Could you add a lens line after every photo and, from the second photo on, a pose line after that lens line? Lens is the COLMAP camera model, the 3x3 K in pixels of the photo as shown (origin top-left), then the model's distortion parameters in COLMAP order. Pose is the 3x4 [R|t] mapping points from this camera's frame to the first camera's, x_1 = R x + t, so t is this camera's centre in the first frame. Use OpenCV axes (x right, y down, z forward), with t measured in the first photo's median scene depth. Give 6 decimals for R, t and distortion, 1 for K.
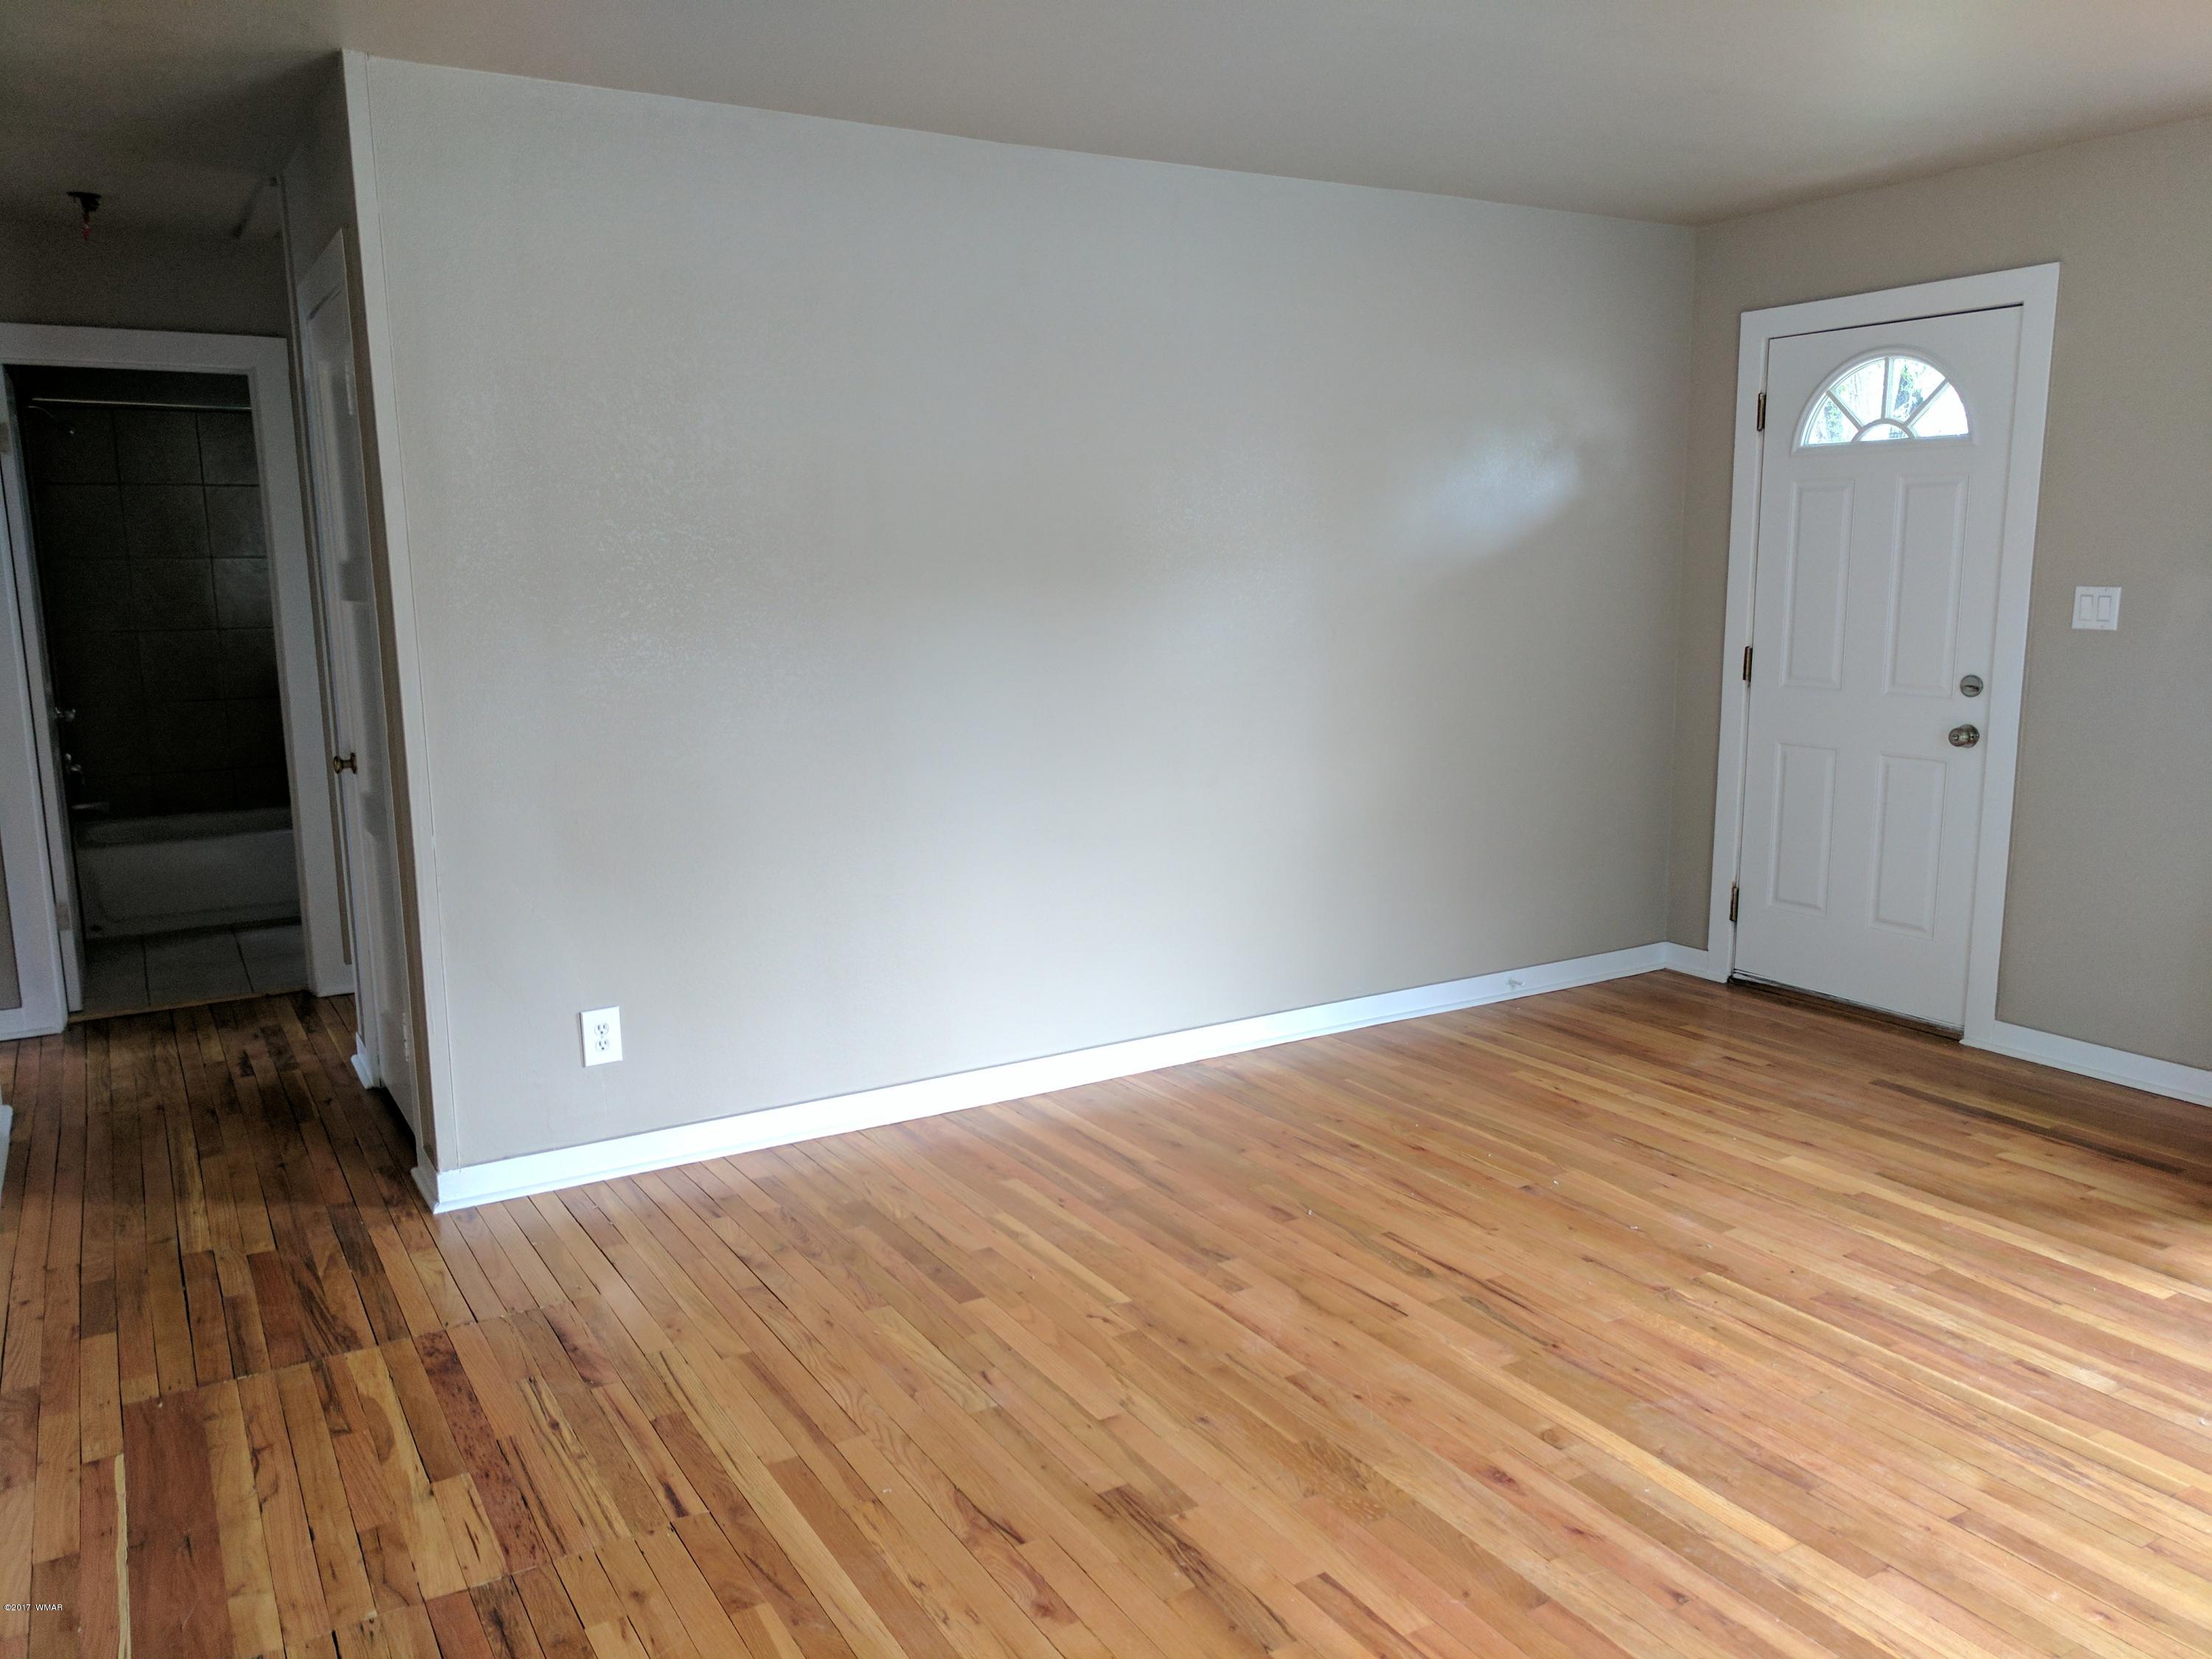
lens RADIAL K [[1678.9, 0, 1105.6], [0, 1678.9, 841.3], [0, 0, 1]] dist [-0.001681, 0.014086]
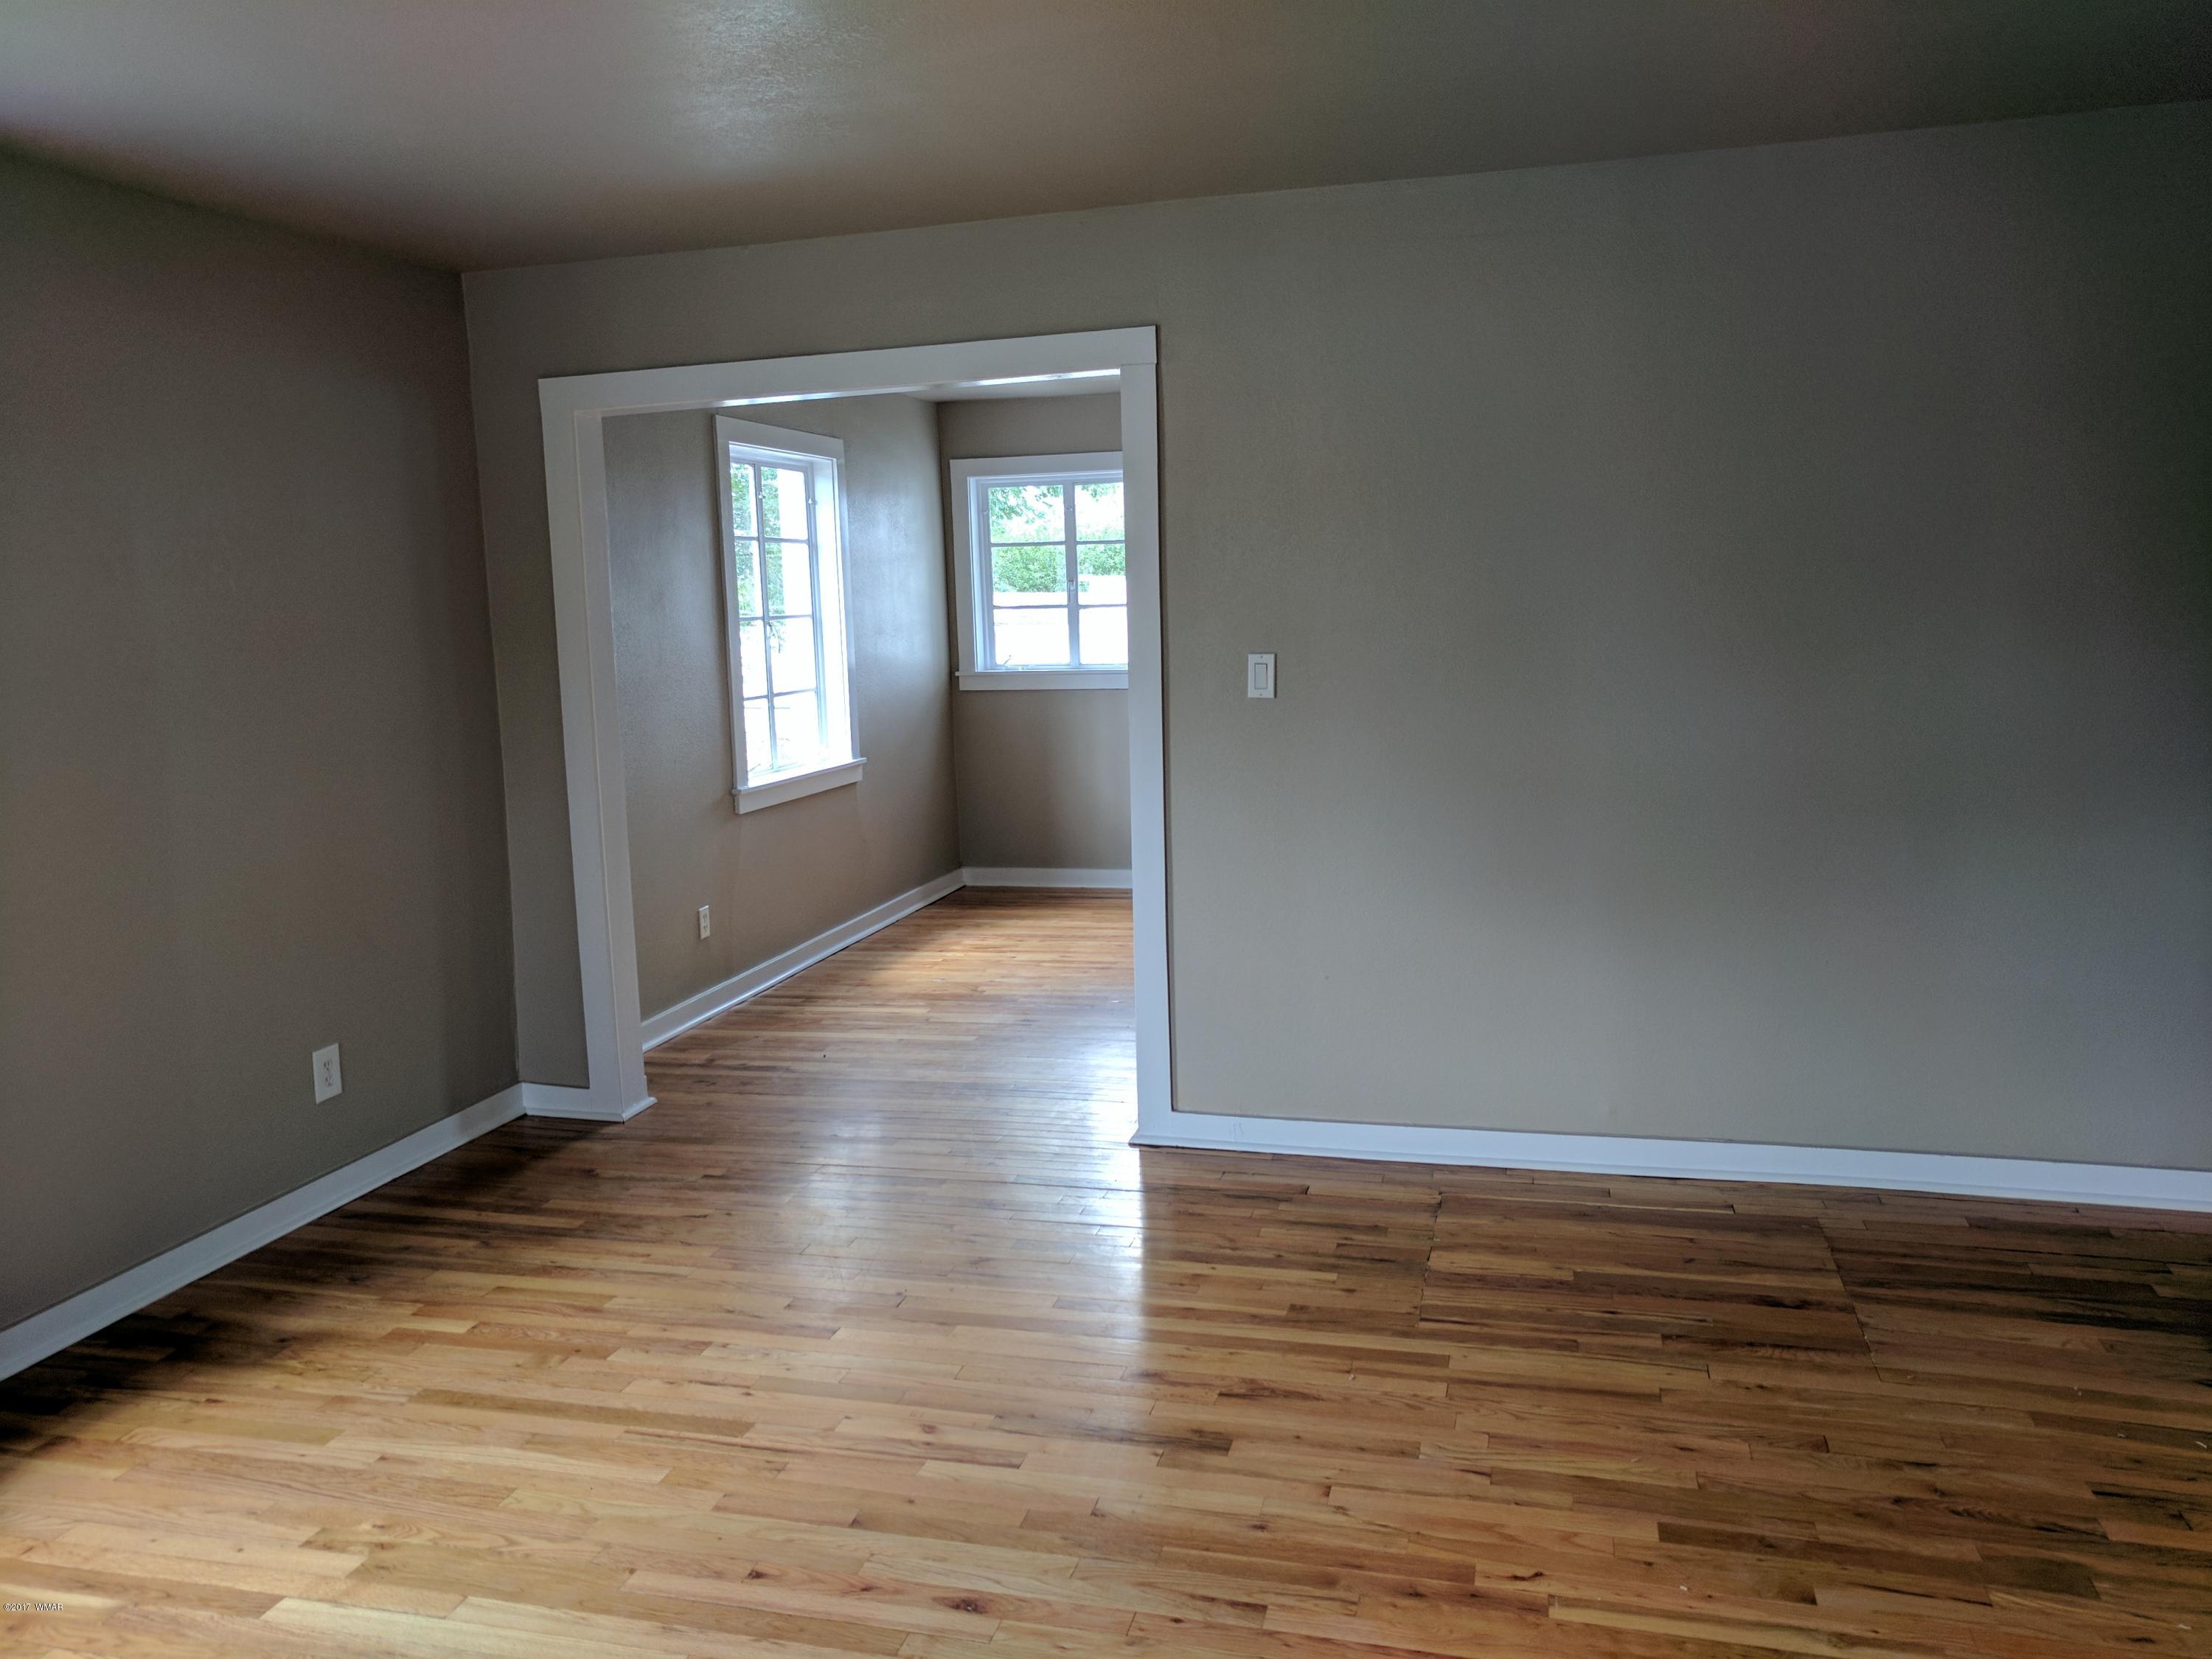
lens RADIAL K [[1678.9, 0, 1105.6], [0, 1678.9, 841.3], [0, 0, 1]] dist [-0.001681, 0.014086]
pose [[-0.728053, 0.132122, -0.672668, 0.769126], [-0.077532, 0.959086, 0.272294, -0.305934], [0.681122, 0.250397, -0.688022, 1.615121]]
